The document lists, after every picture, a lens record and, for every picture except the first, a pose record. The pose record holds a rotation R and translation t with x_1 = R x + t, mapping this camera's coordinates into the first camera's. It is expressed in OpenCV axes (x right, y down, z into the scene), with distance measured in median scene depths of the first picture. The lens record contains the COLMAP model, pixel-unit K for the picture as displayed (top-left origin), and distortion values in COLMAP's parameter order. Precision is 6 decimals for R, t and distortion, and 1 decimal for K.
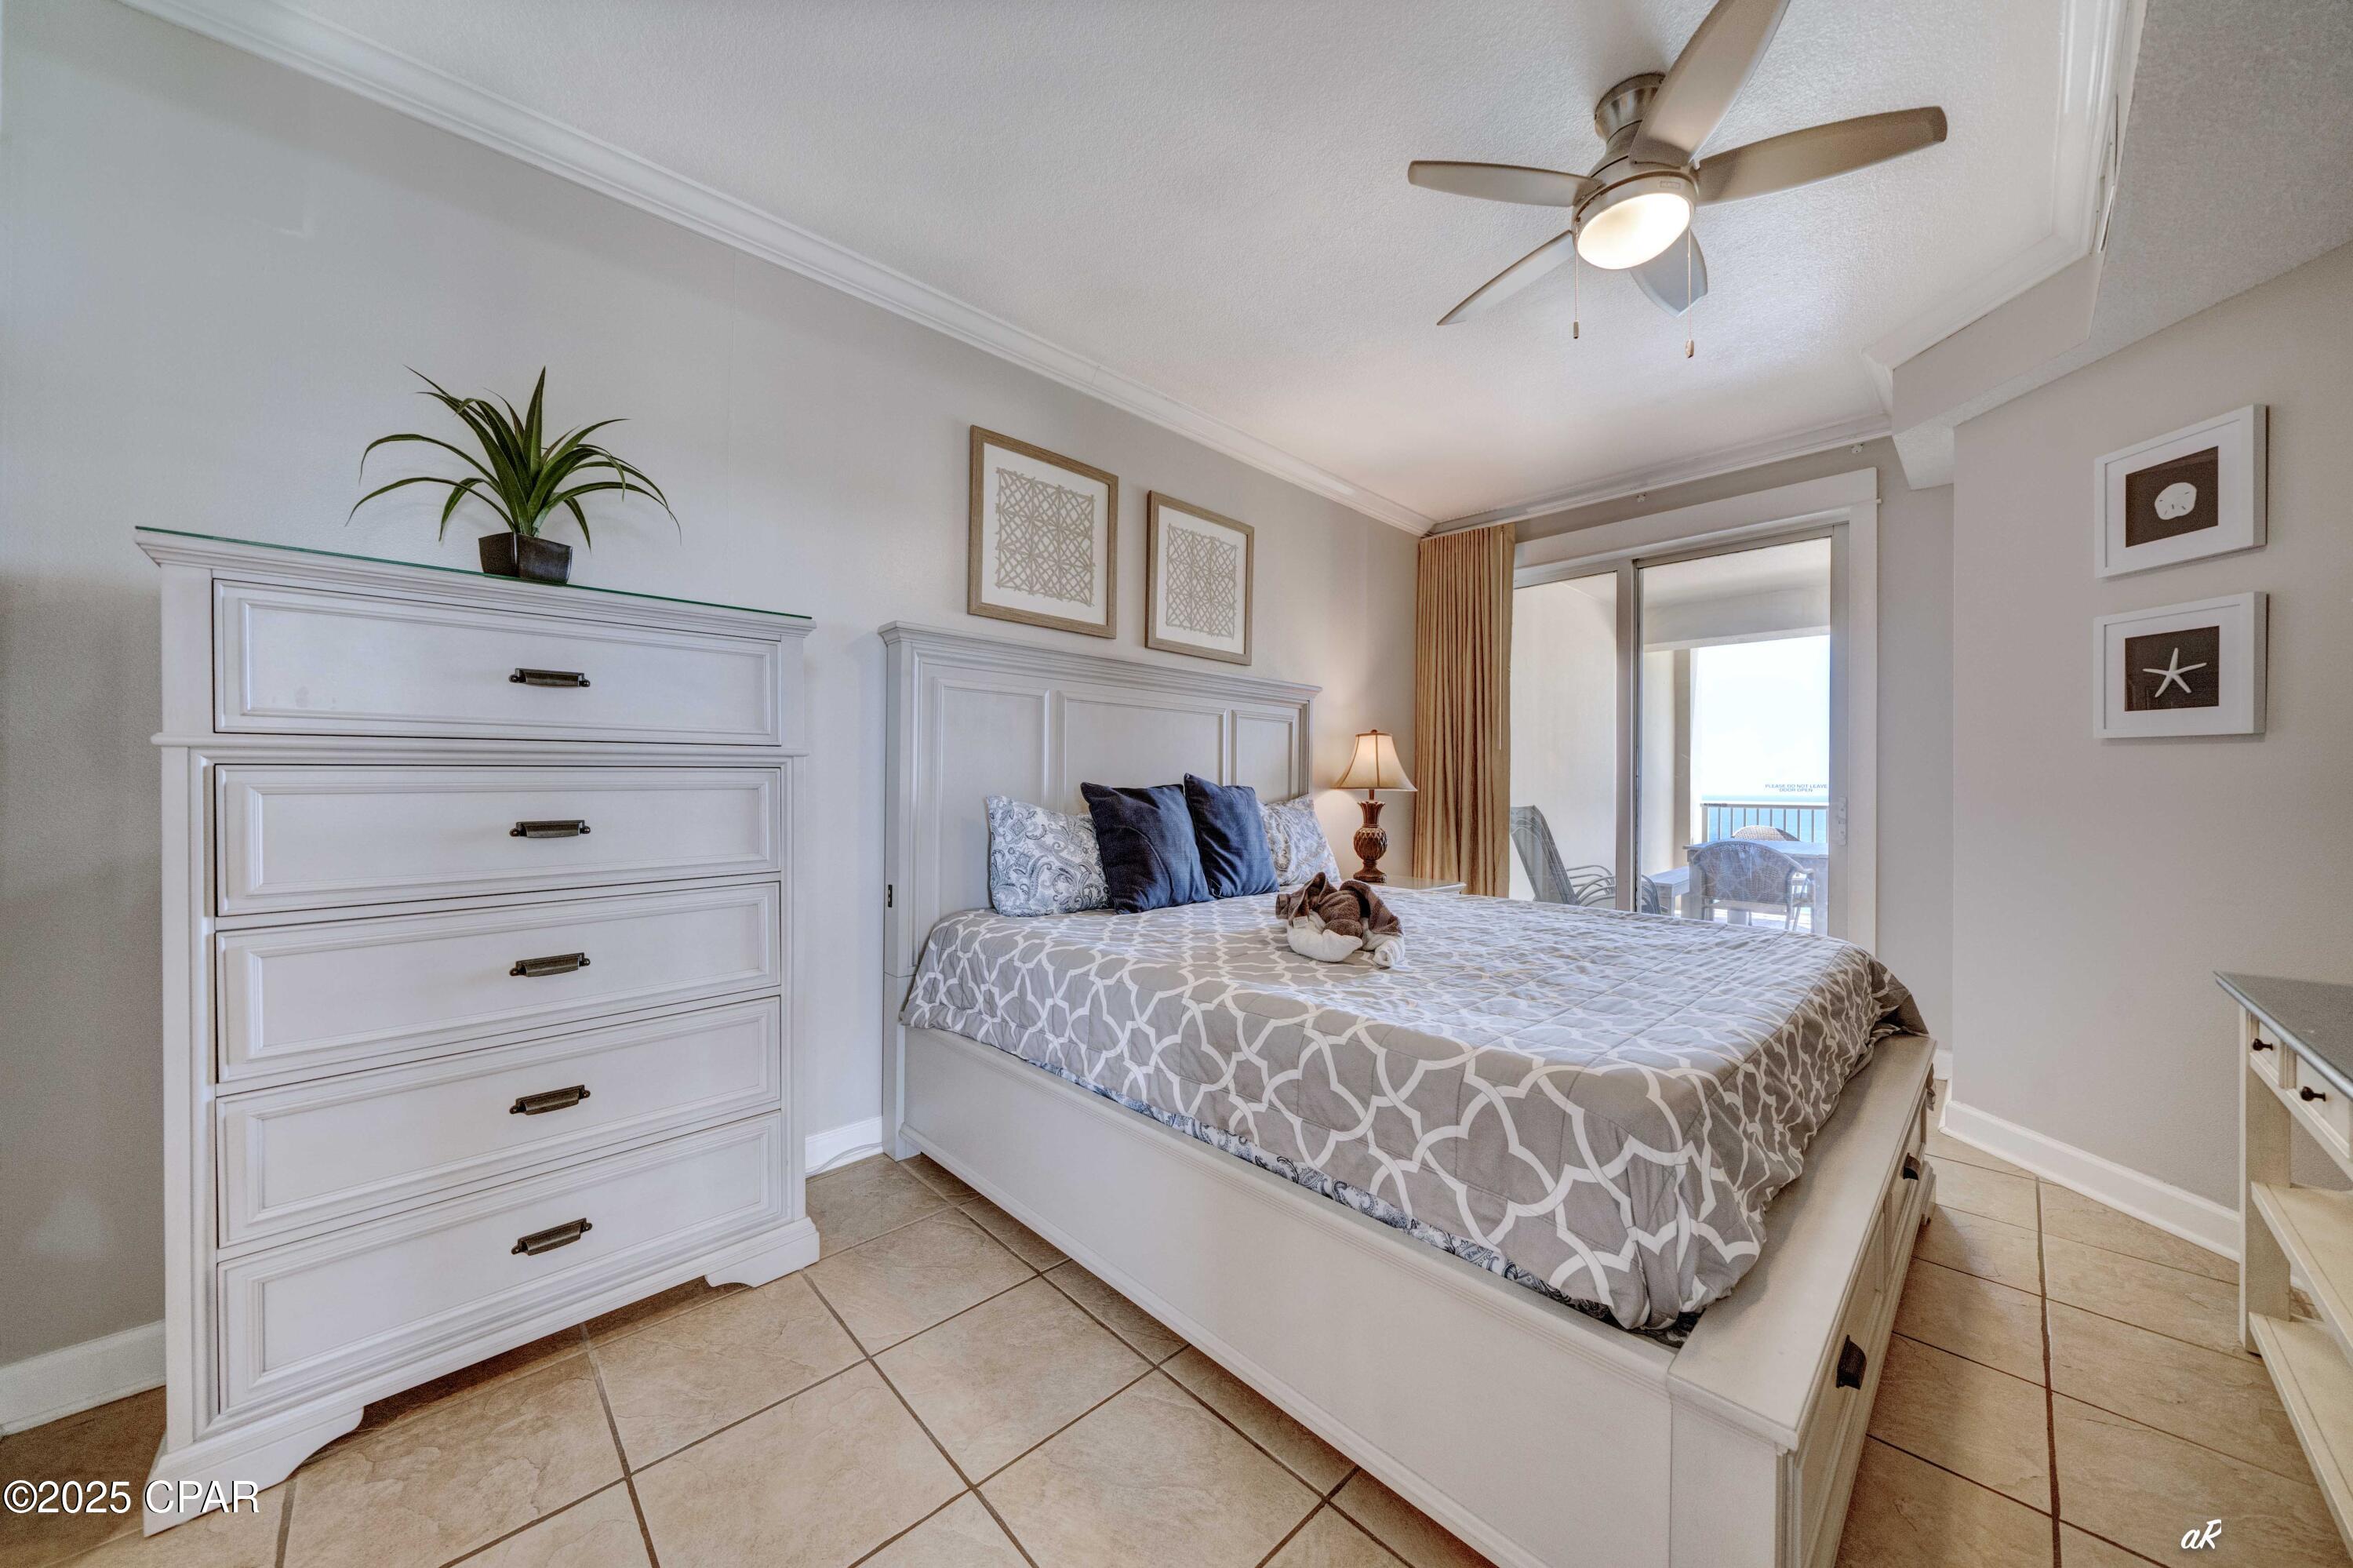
lens RADIAL K [[804.8, 0, 1176.5], [0, 804.8, 784.0], [0, 0, 1]] dist [-0.005635, 0.000008]
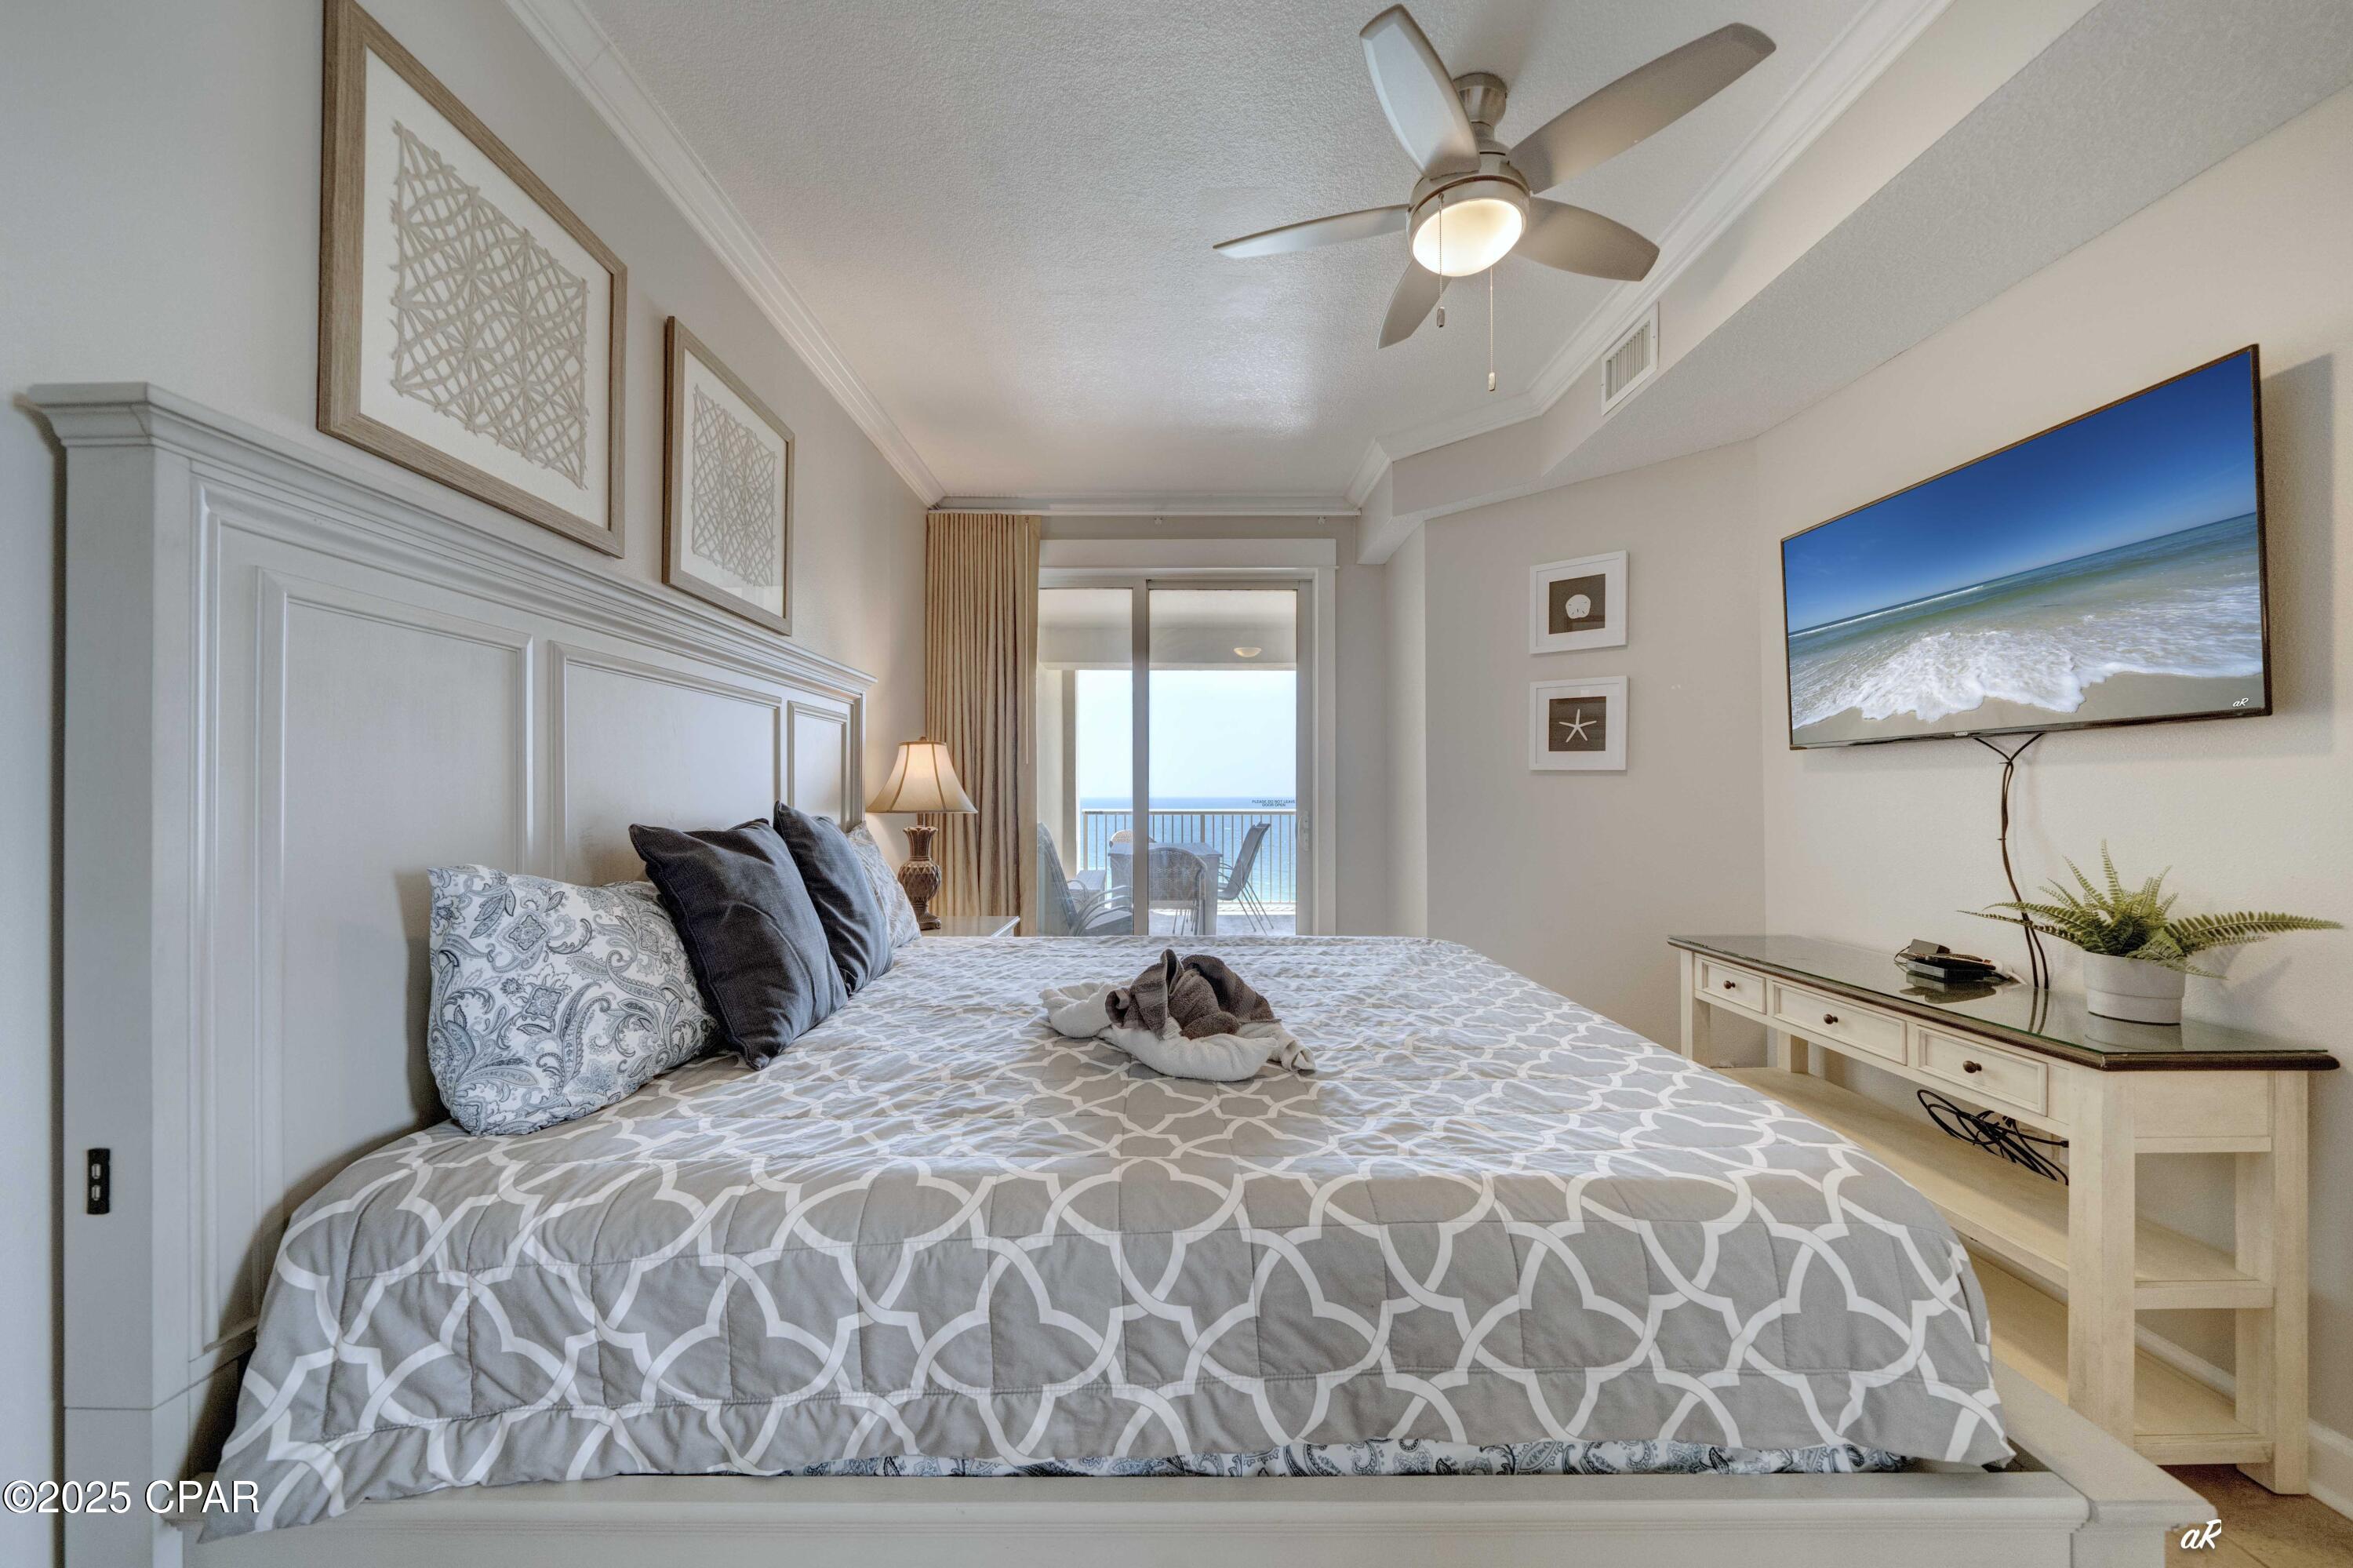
lens RADIAL K [[831.2, 0, 1166.0], [0, 831.2, 792.8], [0, 0, 1]] dist [-0.006309, 0.000004]
pose [[0.691905, -0.007447, 0.721950, -0.286336], [0.004535, 0.999972, 0.005969, -0.026073], [-0.721974, -0.000856, 0.691920, 0.418411]]
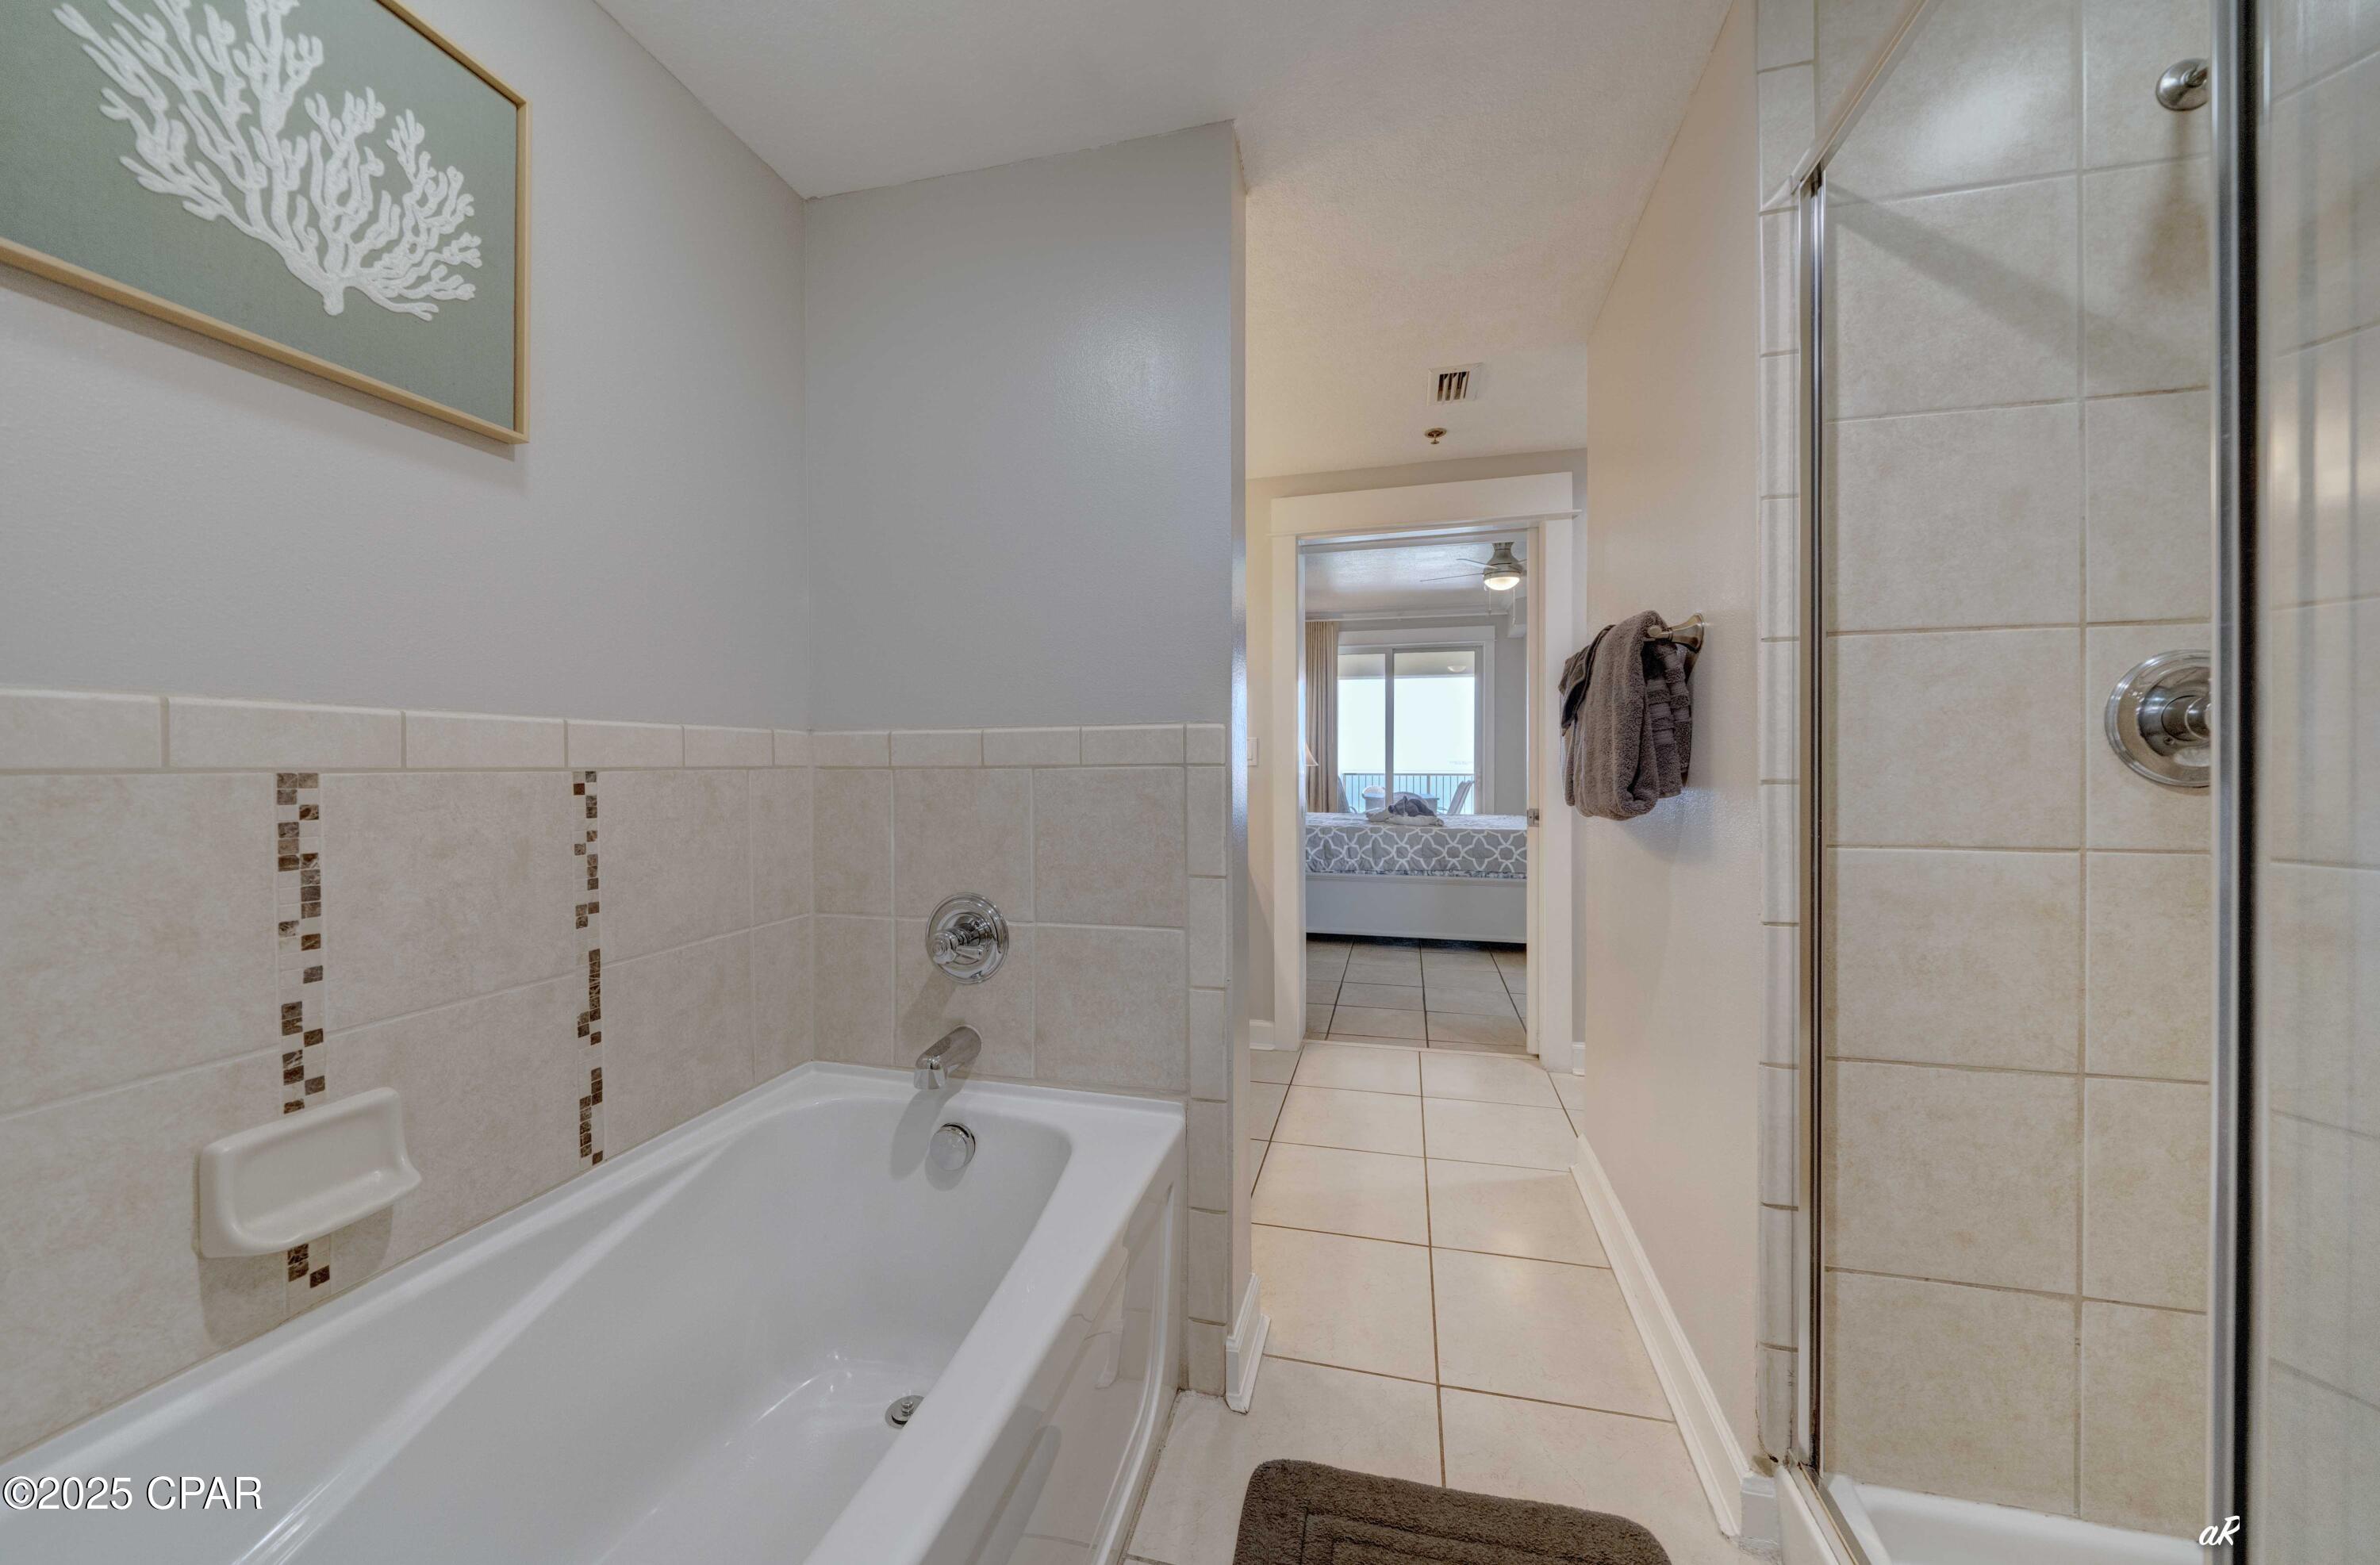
lens RADIAL K [[844.1, 0, 1188.5], [0, 844.1, 770.5], [0, 0, 1]] dist [0.000085, 0.000030]
pose [[0.849169, -0.006549, 0.528081, -1.547755], [0.005138, 0.999978, 0.004138, 0.010415], [-0.528097, -0.000801, 0.849184, -0.789399]]
